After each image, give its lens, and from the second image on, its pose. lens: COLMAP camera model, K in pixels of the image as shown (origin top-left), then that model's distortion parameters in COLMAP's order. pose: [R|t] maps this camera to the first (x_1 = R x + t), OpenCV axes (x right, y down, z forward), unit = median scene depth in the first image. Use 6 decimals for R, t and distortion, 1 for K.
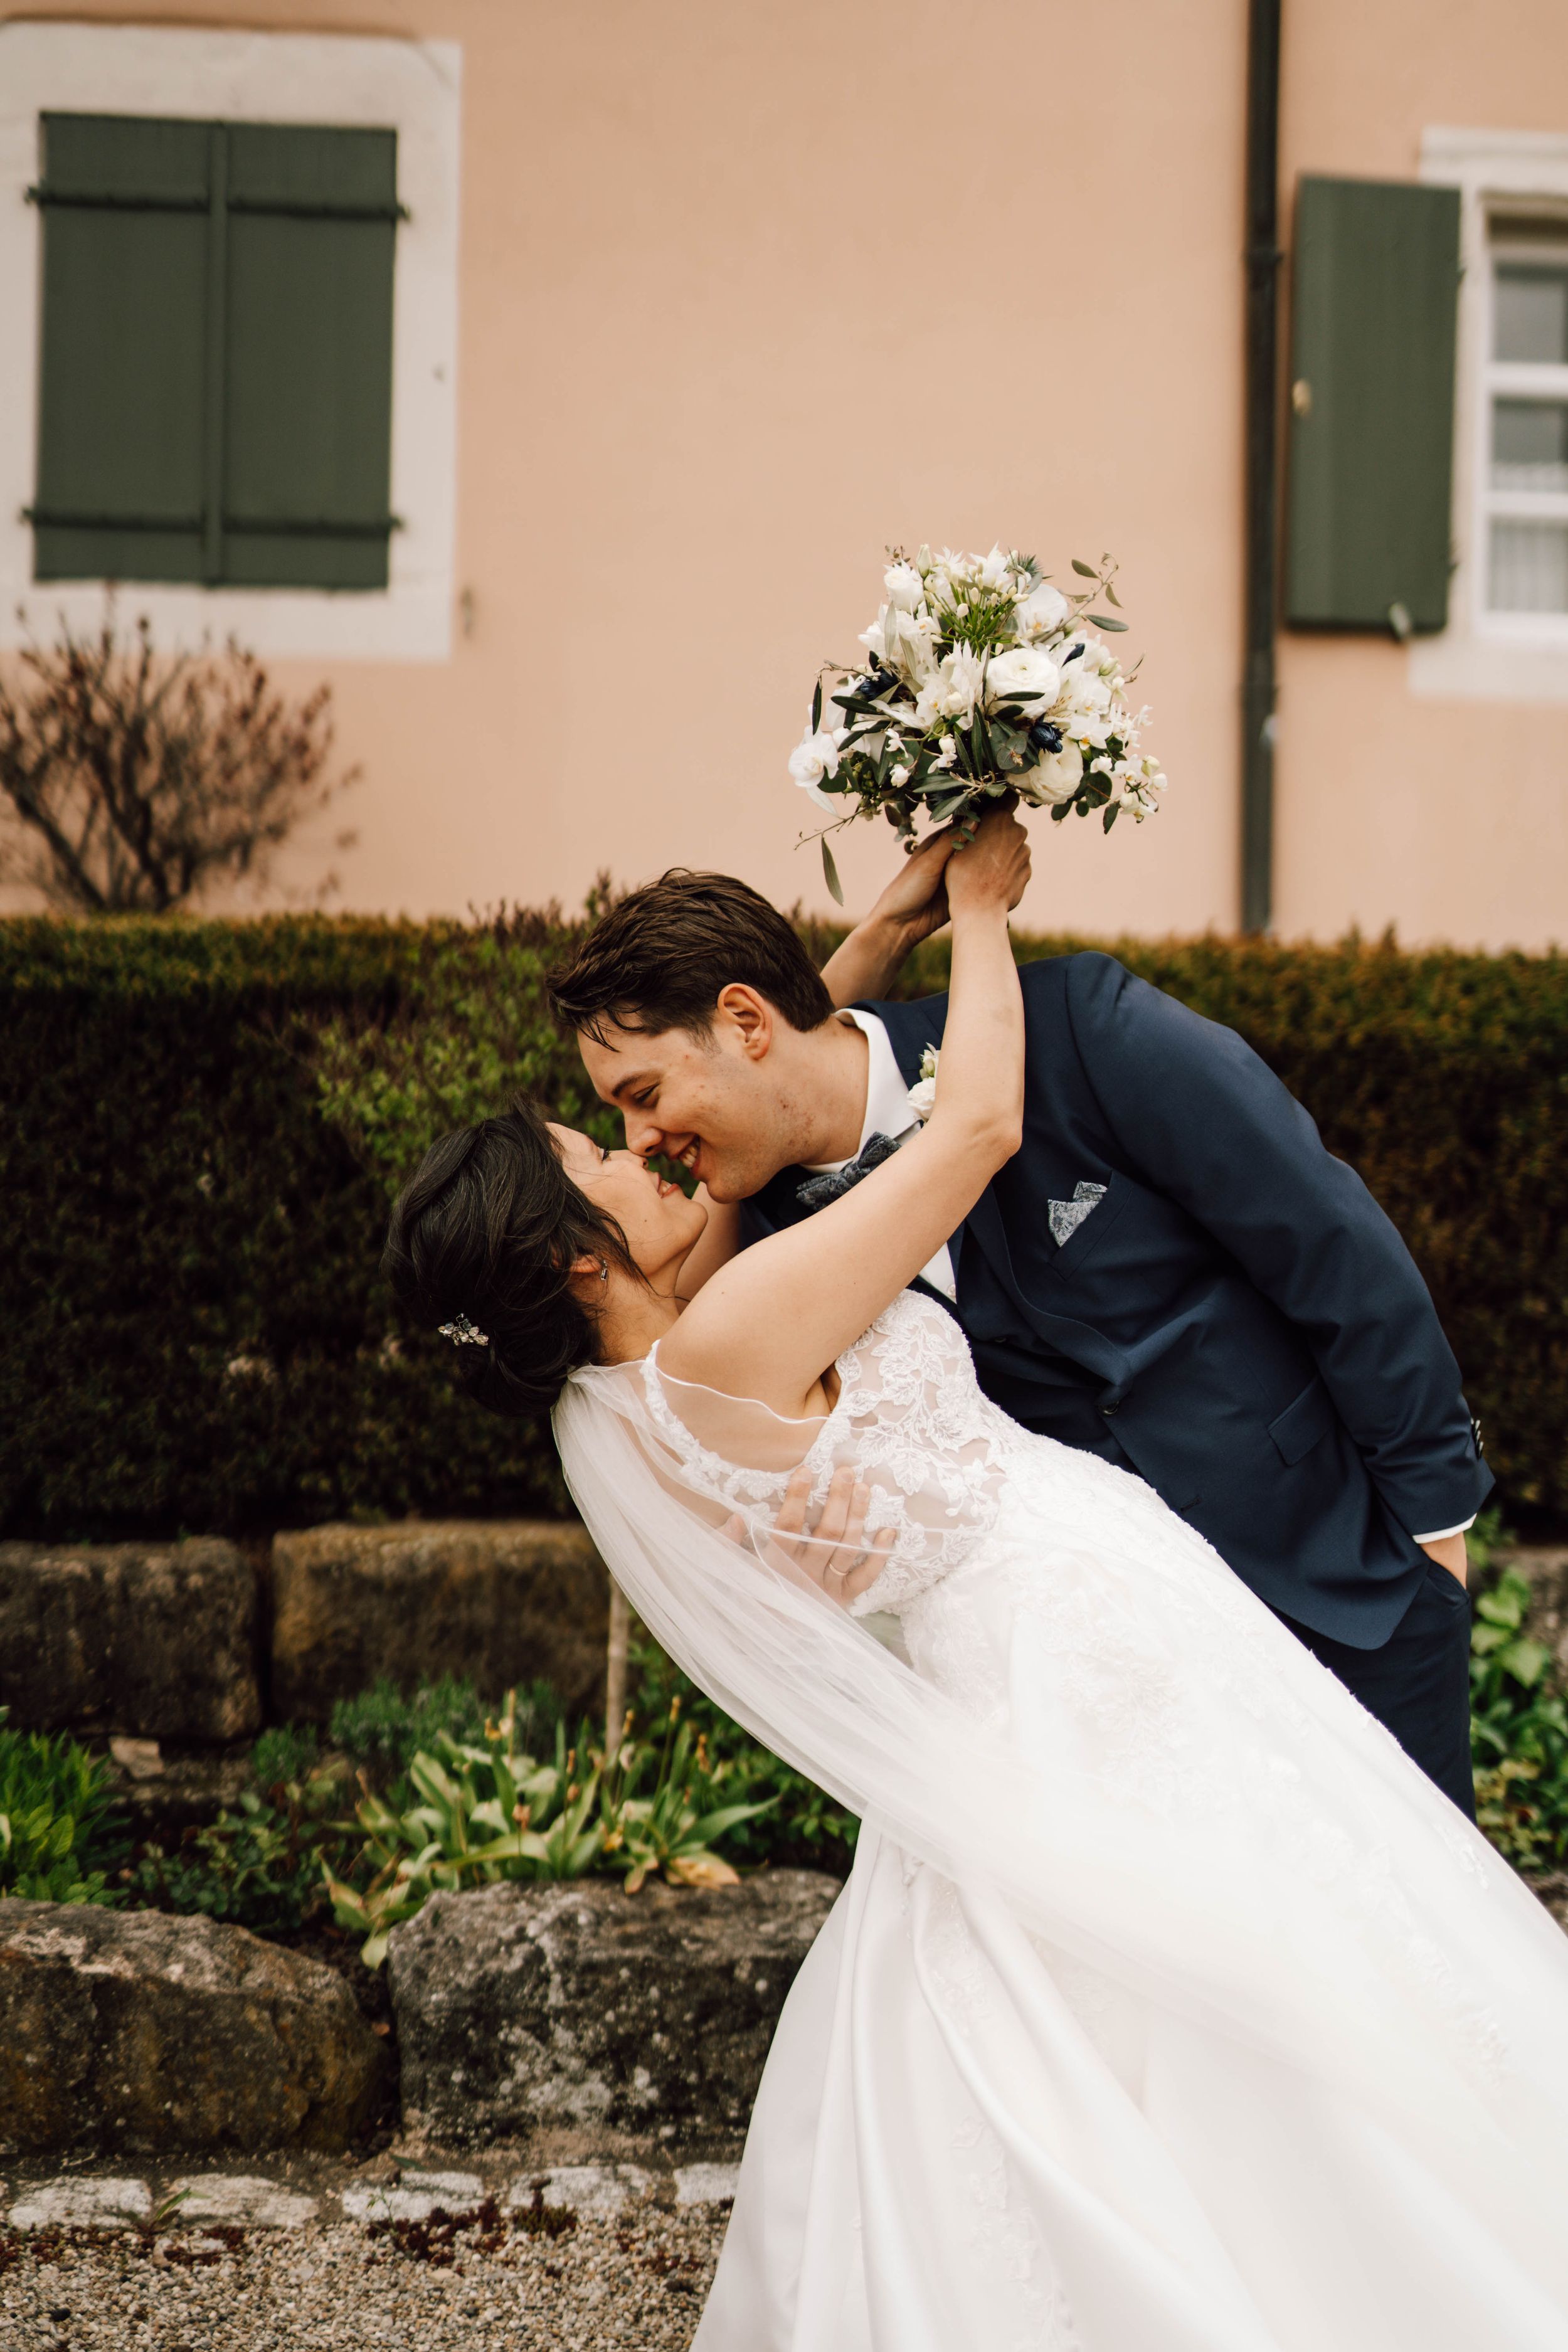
lens RADIAL K [[3203.1, 0, 784.0], [0, 3203.1, 1176.0], [0, 0, 1]] dist [0.010271, 0.015025]
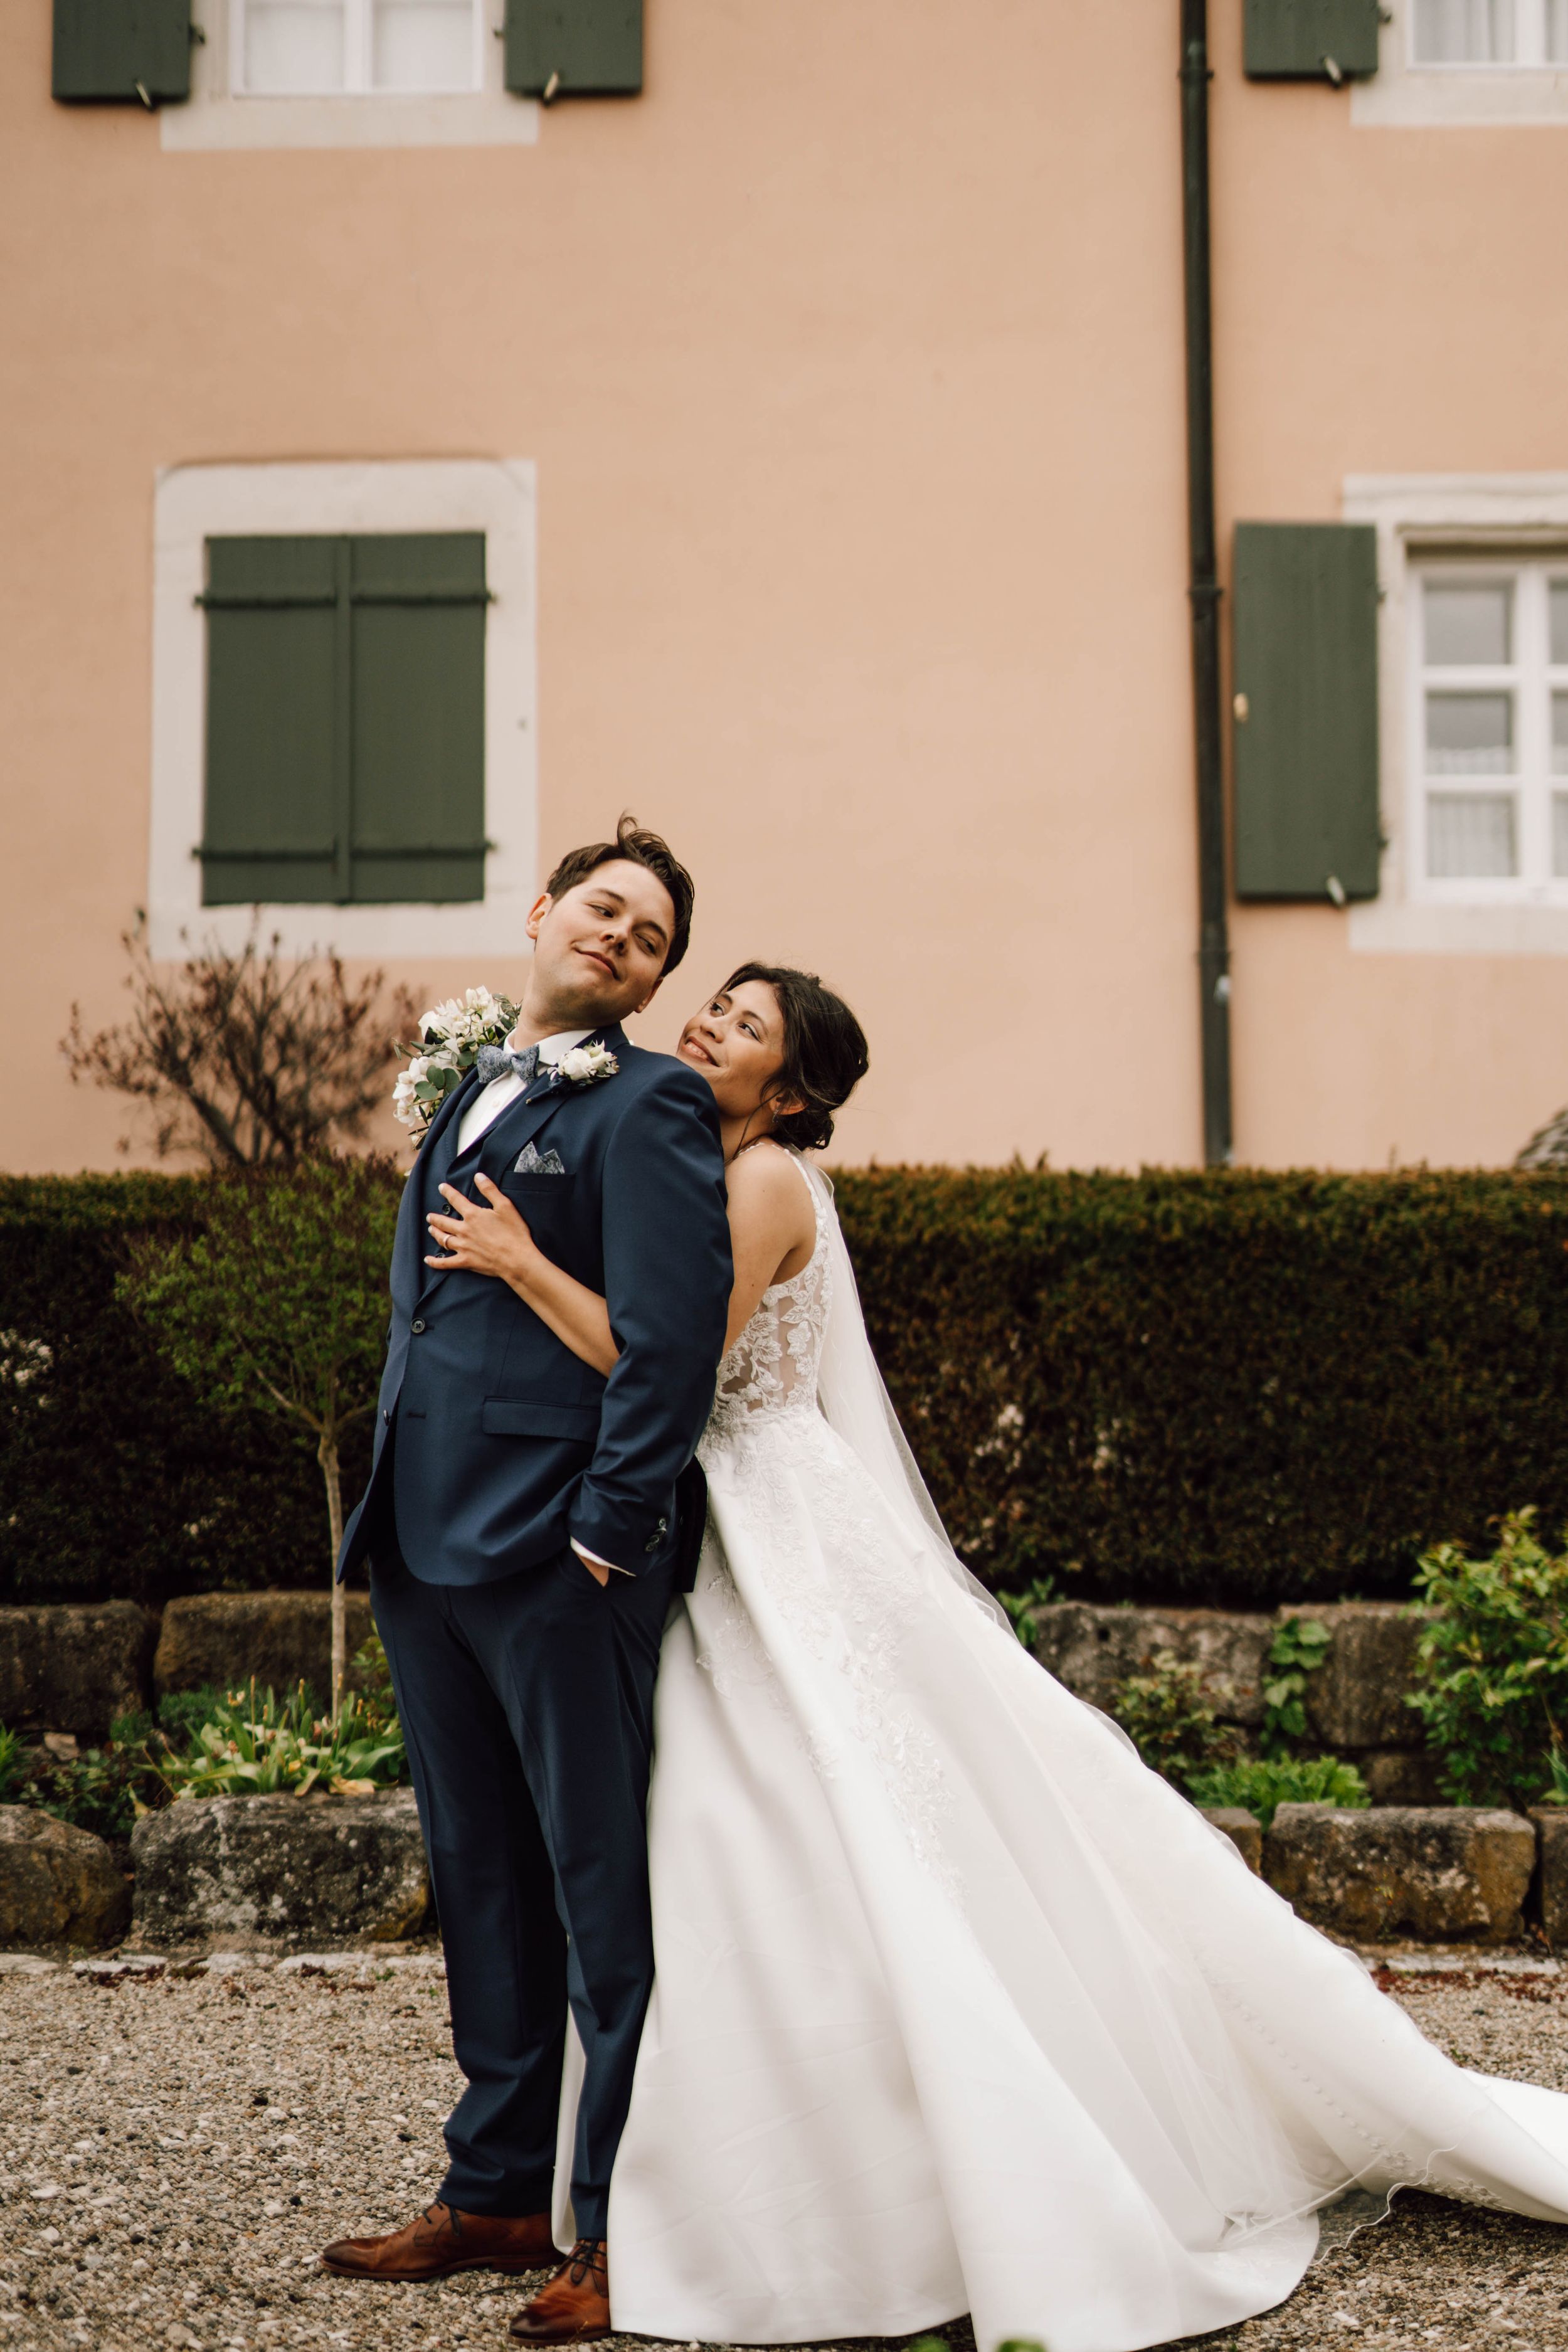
lens RADIAL K [[3358.7, 0, 784.0], [0, 3358.7, 1176.0], [0, 0, 1]] dist [0.025381, -0.042622]
pose [[0.988542, -0.028764, -0.148183, 0.347596], [0.017438, 0.996865, -0.077175, 0.044203], [0.149938, 0.073706, 0.985944, -0.469845]]
